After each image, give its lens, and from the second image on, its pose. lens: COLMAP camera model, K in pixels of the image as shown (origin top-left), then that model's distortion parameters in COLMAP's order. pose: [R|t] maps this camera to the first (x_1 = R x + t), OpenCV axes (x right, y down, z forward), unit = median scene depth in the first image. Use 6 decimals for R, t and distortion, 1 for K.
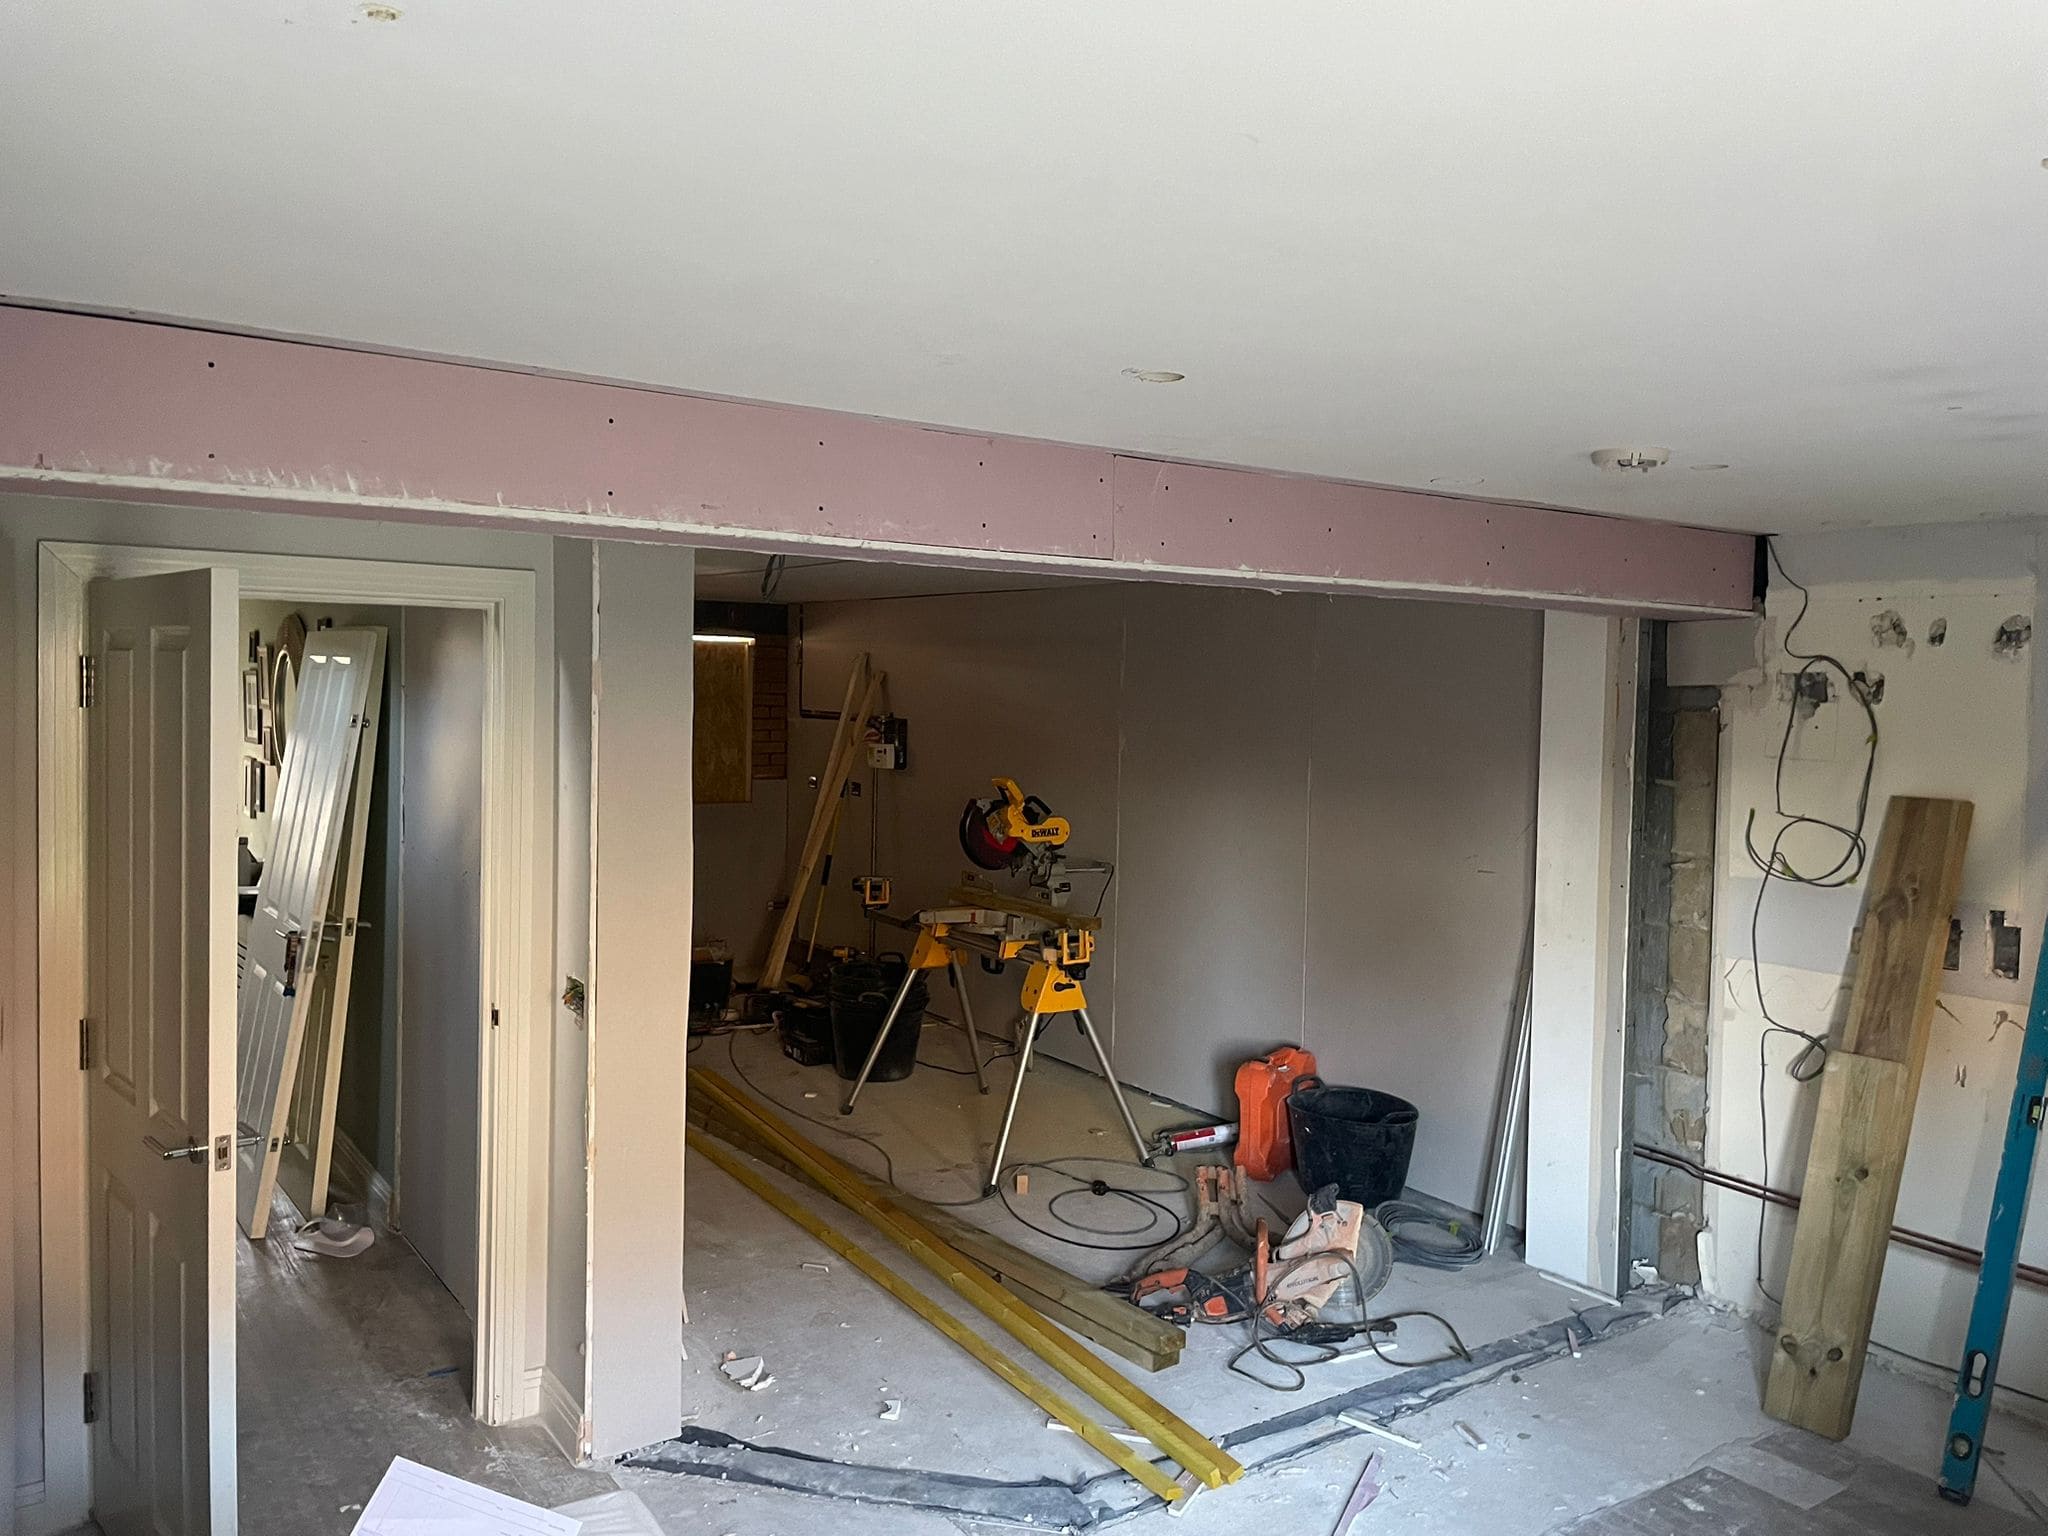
lens RADIAL K [[1536.5, 0, 1026.1], [0, 1536.5, 750.0], [0, 0, 1]] dist [0.078755, -0.110214]
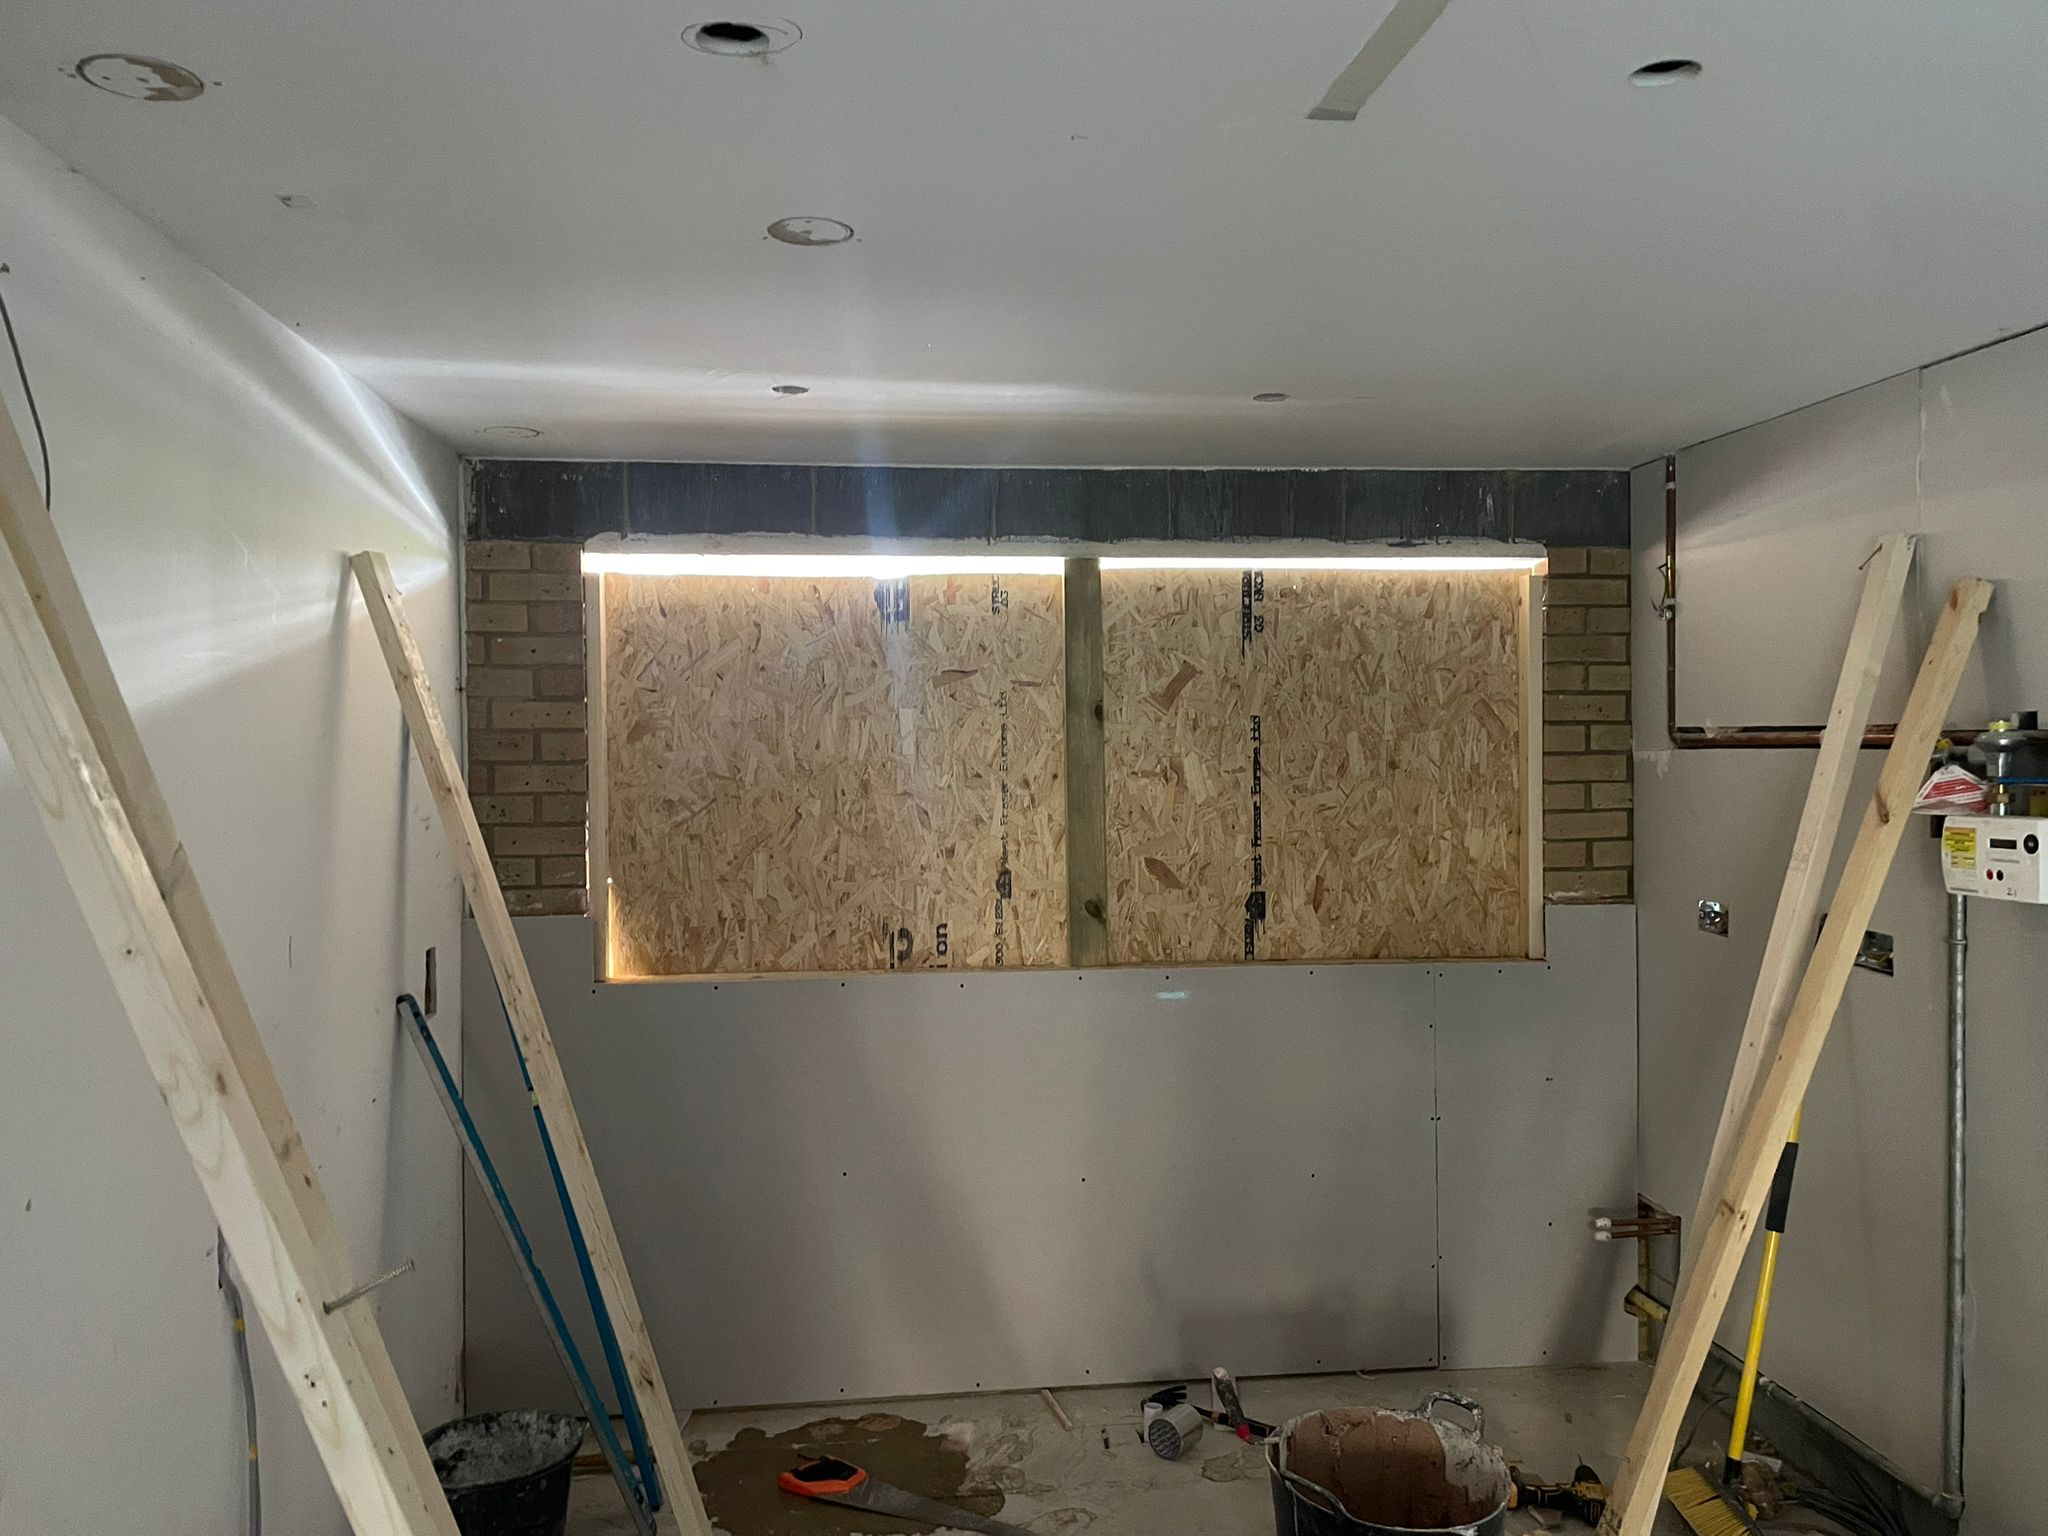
lens RADIAL K [[1536.5, 0, 1026.1], [0, 1536.5, 750.0], [0, 0, 1]] dist [0.078755, -0.110214]
pose [[0.887152, -0.024942, -0.460803, -0.177616], [0.006168, 0.999090, -0.042205, -0.007945], [0.461436, 0.034600, 0.886499, 0.924955]]
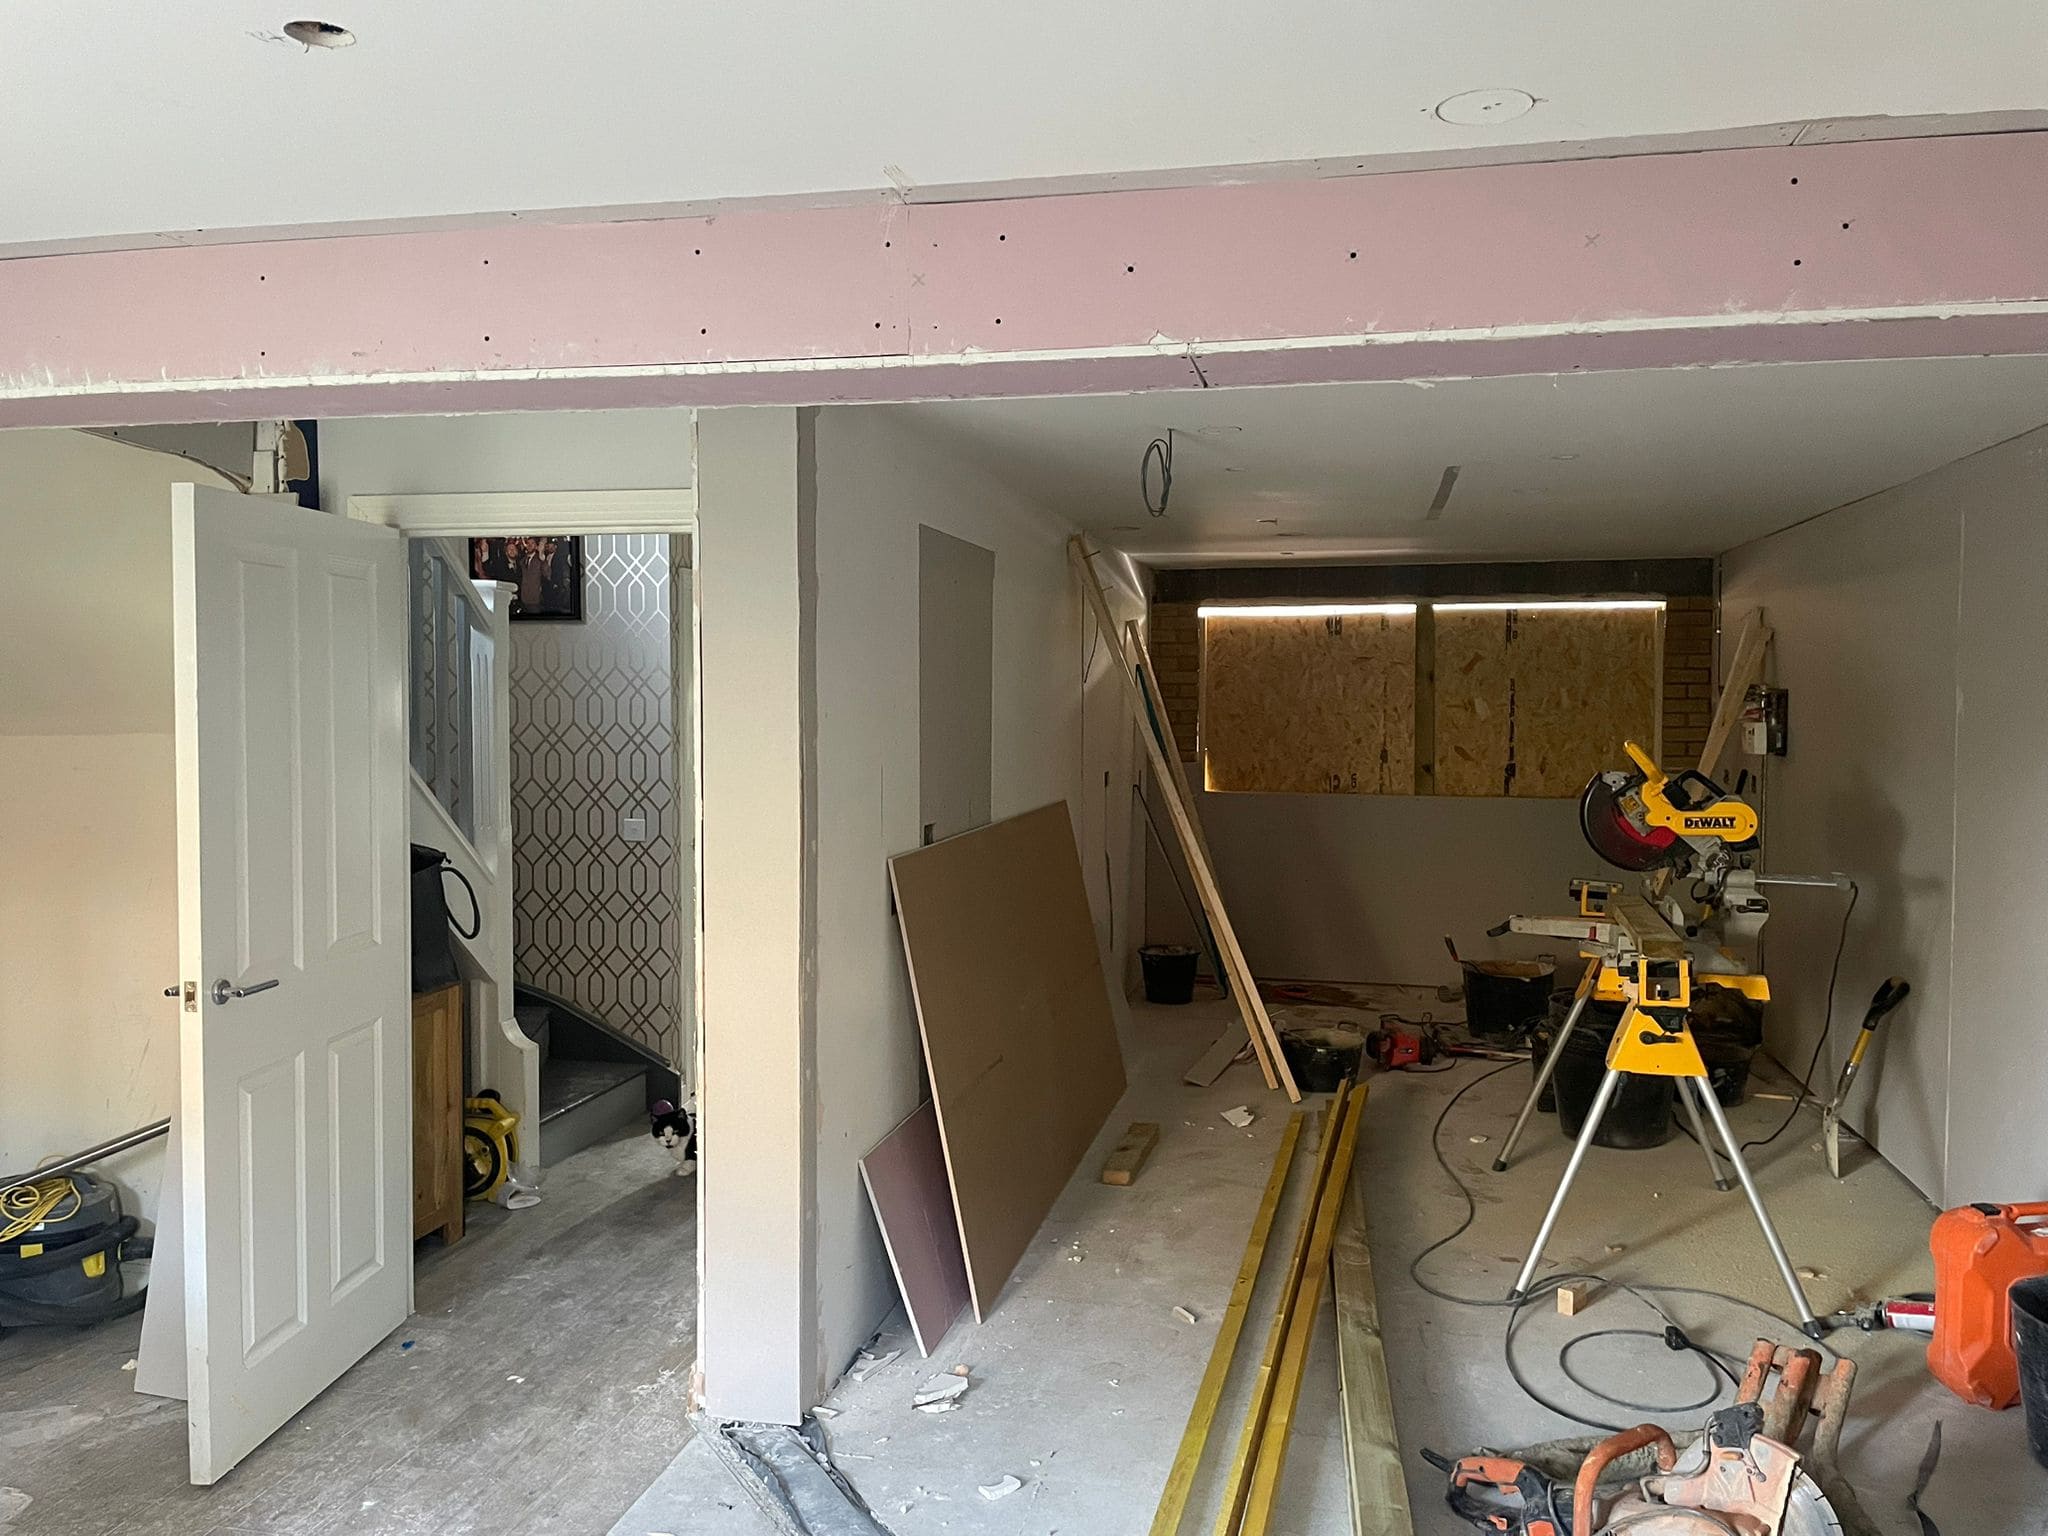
lens RADIAL K [[1539.4, 0, 1014.4], [0, 1539.4, 760.9], [0, 0, 1]] dist [0.078747, -0.111284]
pose [[0.680863, 0.014034, -0.732277, 0.318294], [-0.020358, 0.999793, 0.000232, 0.032076], [0.732128, 0.014750, 0.681007, 0.288398]]
